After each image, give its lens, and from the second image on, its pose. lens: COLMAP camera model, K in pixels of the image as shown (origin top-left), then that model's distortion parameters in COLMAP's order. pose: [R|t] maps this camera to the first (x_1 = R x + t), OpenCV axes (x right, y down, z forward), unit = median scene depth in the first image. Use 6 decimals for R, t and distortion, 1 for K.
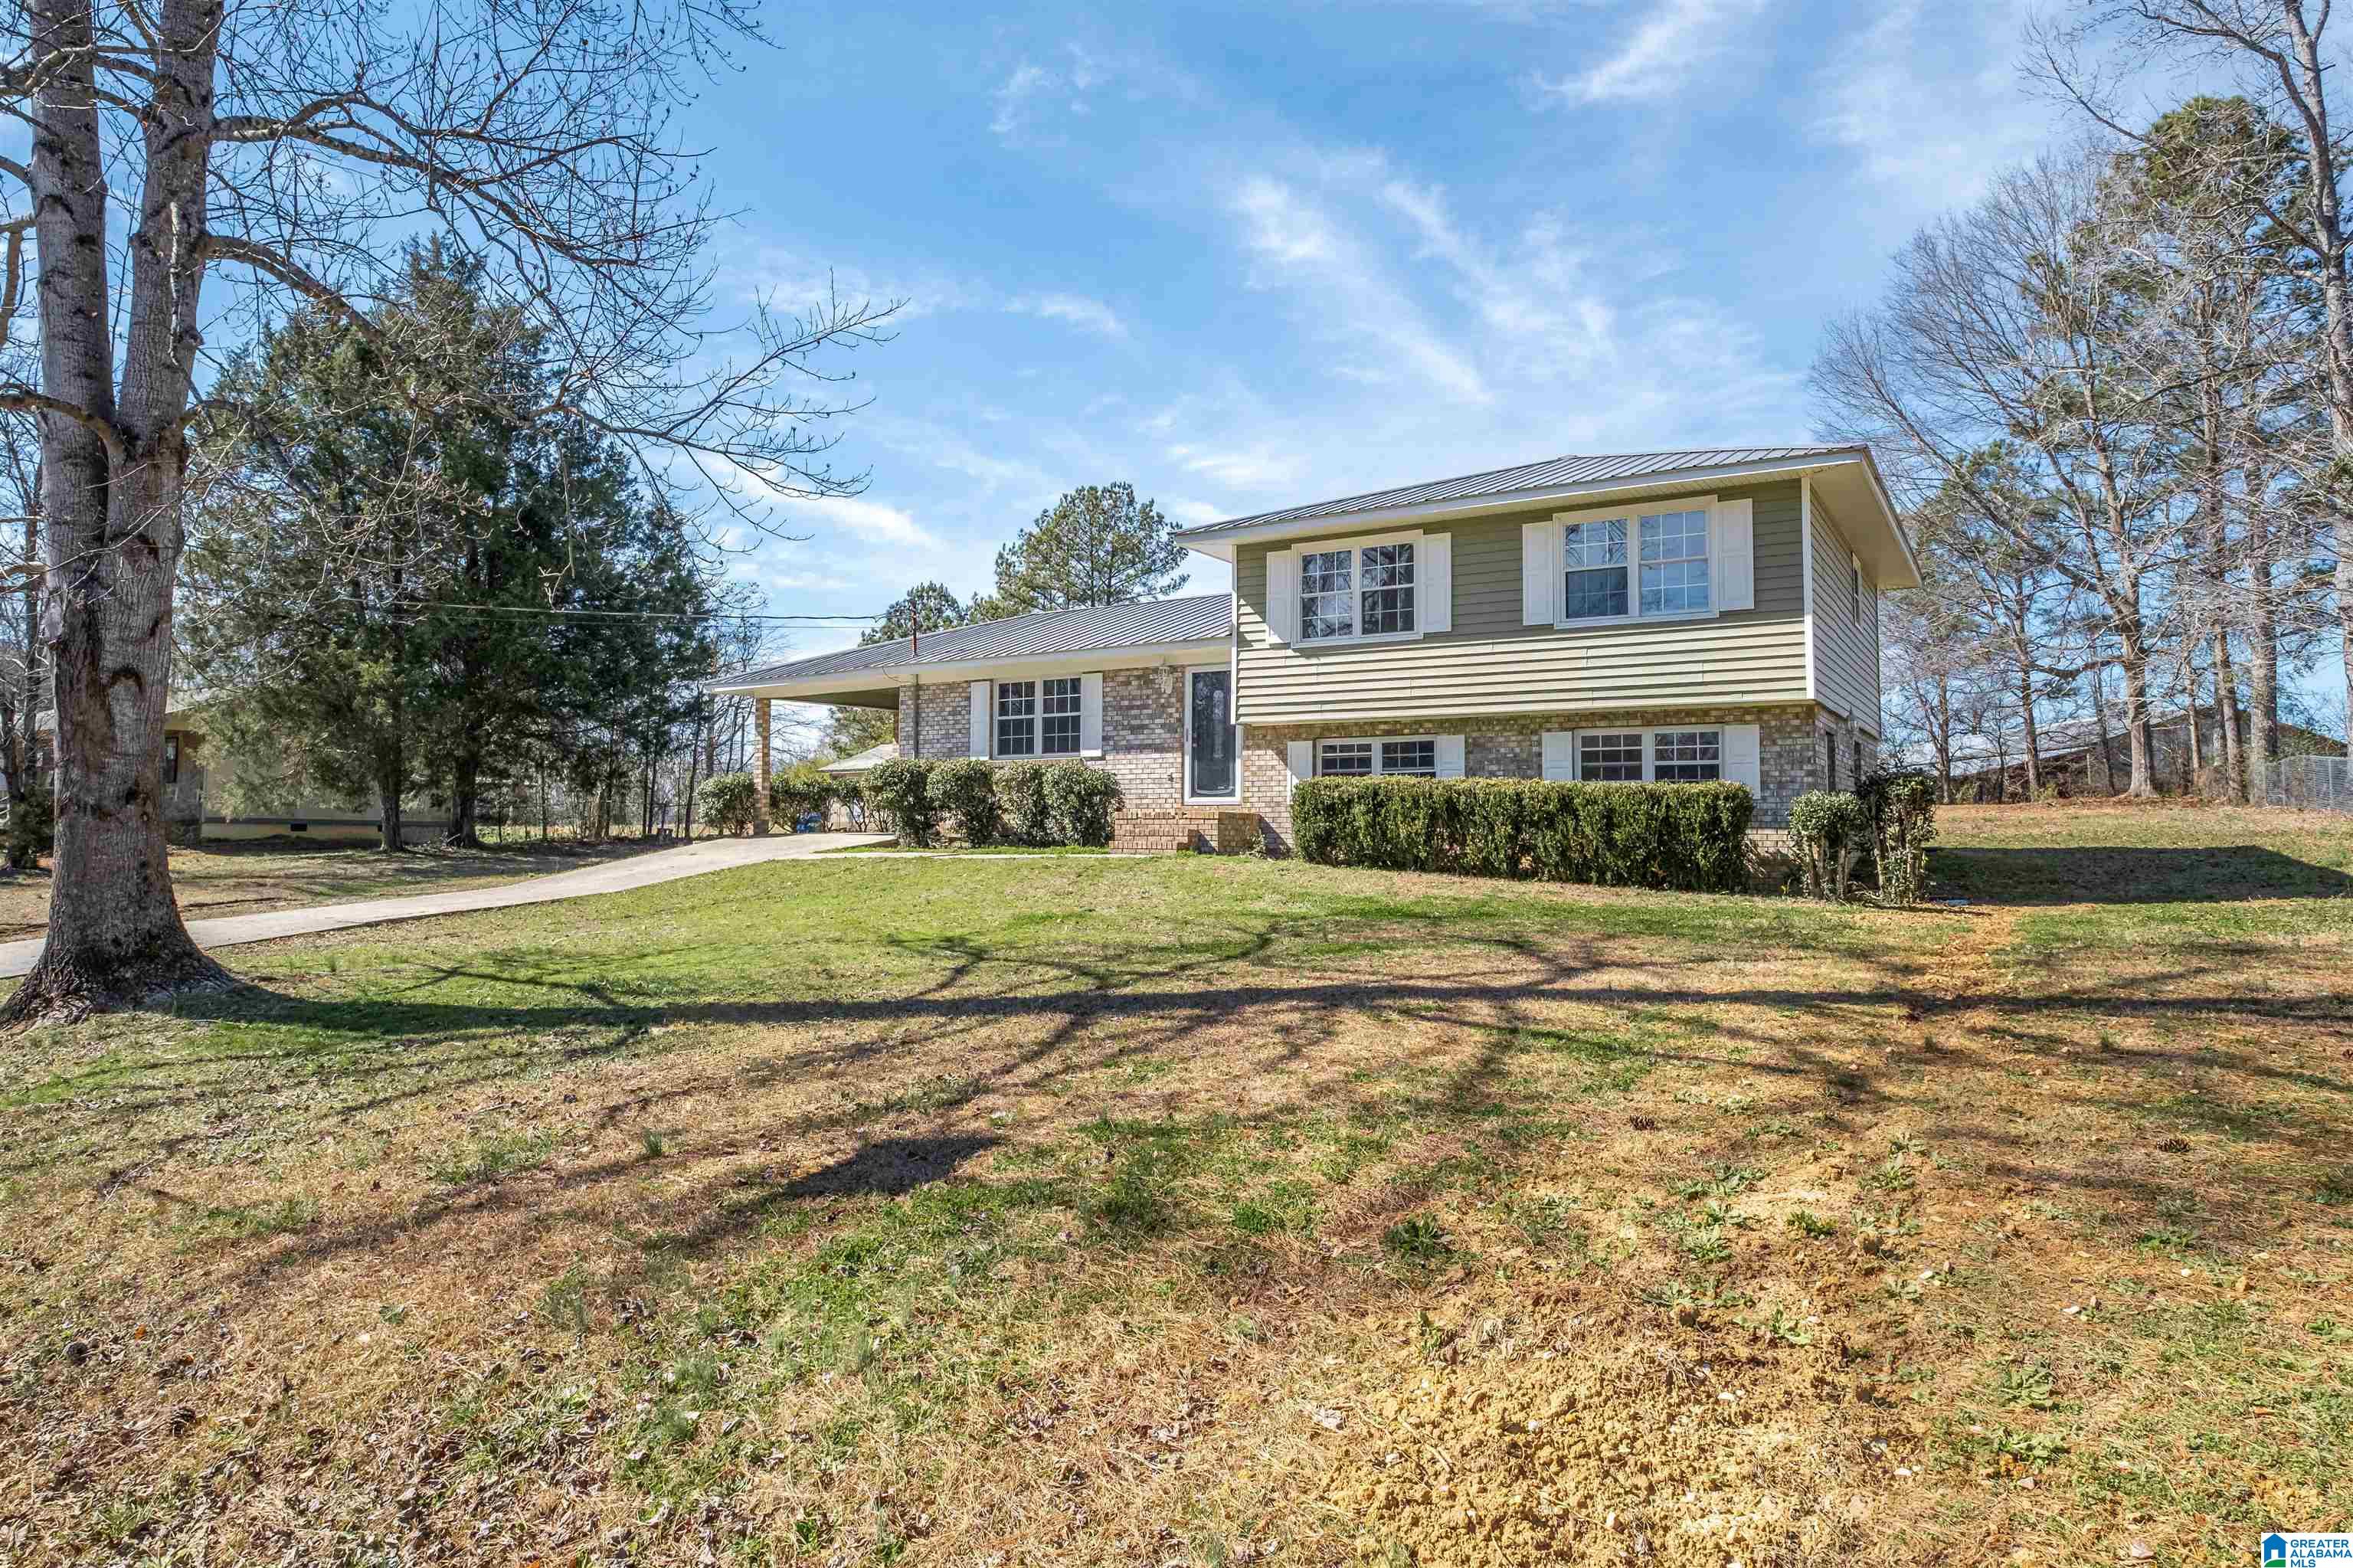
lens RADIAL K [[1383.5, 0, 1176.5], [0, 1383.5, 784.0], [0, 0, 1]] dist [0.002142, 0.000104]
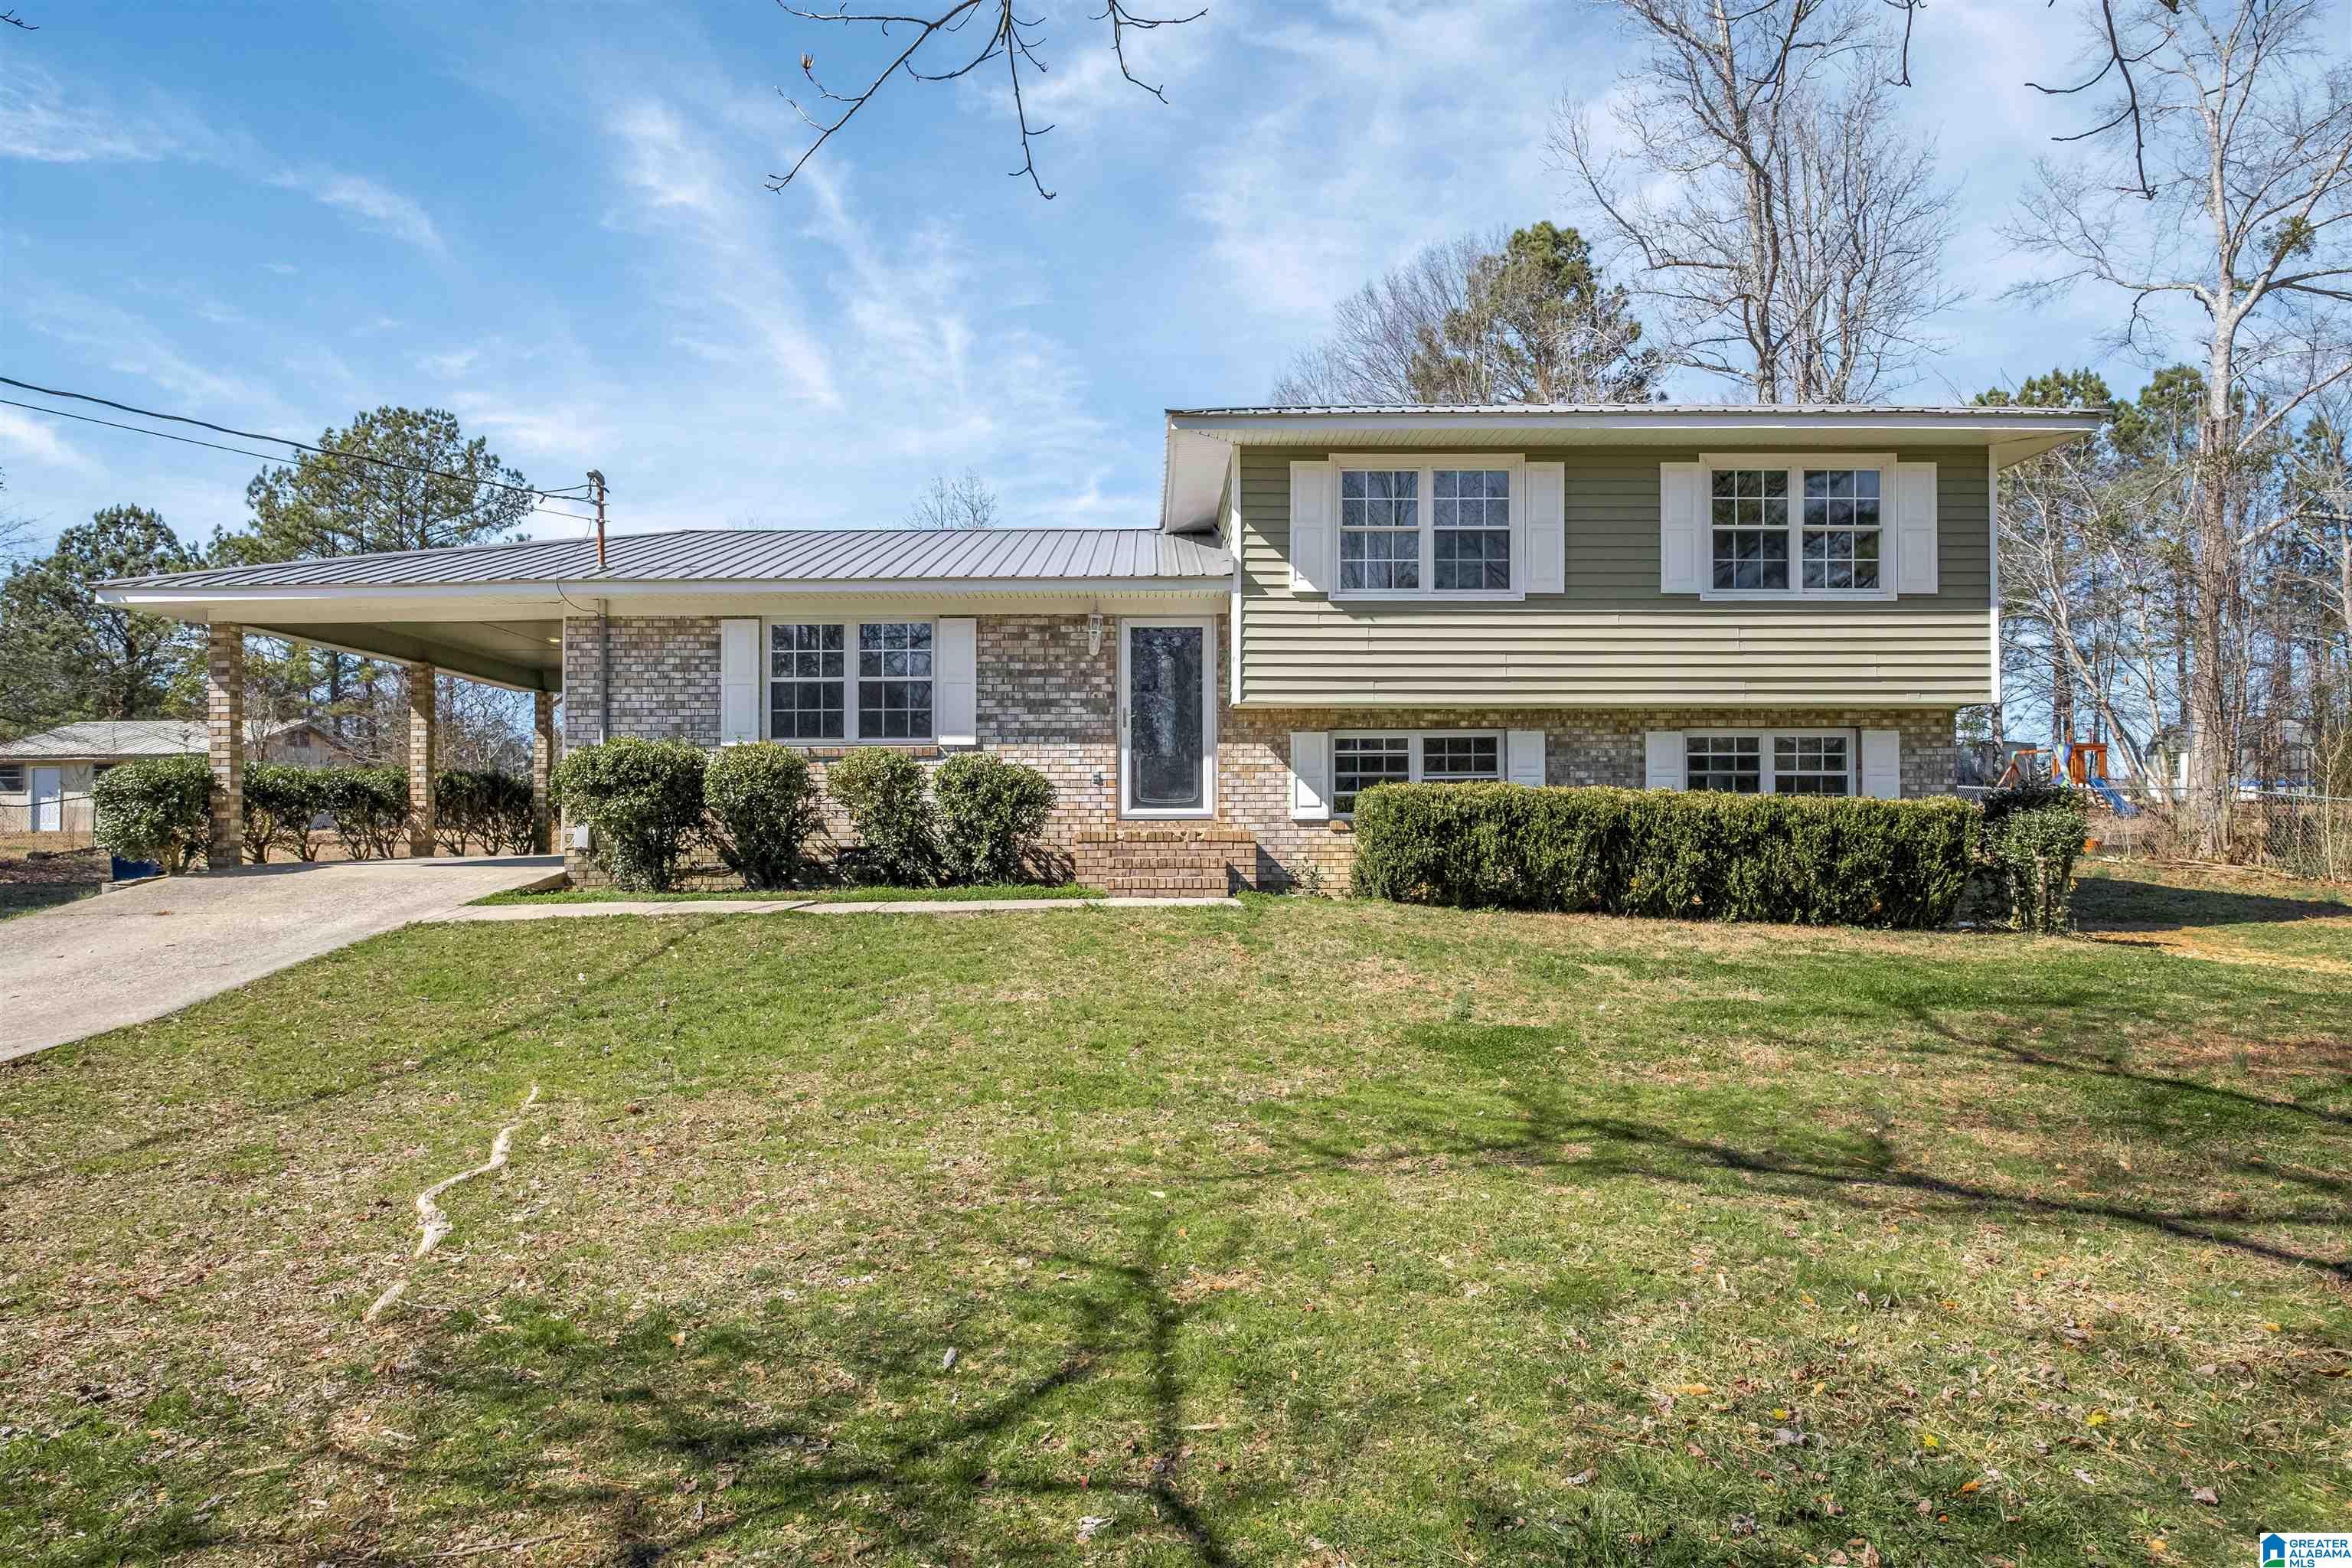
lens RADIAL K [[1289.4, 0, 1176.0], [0, 1289.4, 784.0], [0, 0, 1]] dist [-0.004642, -0.000170]
pose [[0.849113, 0.013485, 0.528039, -0.324316], [-0.013565, 0.999901, -0.003722, -0.000447], [-0.528037, -0.004002, 0.849212, 0.468166]]
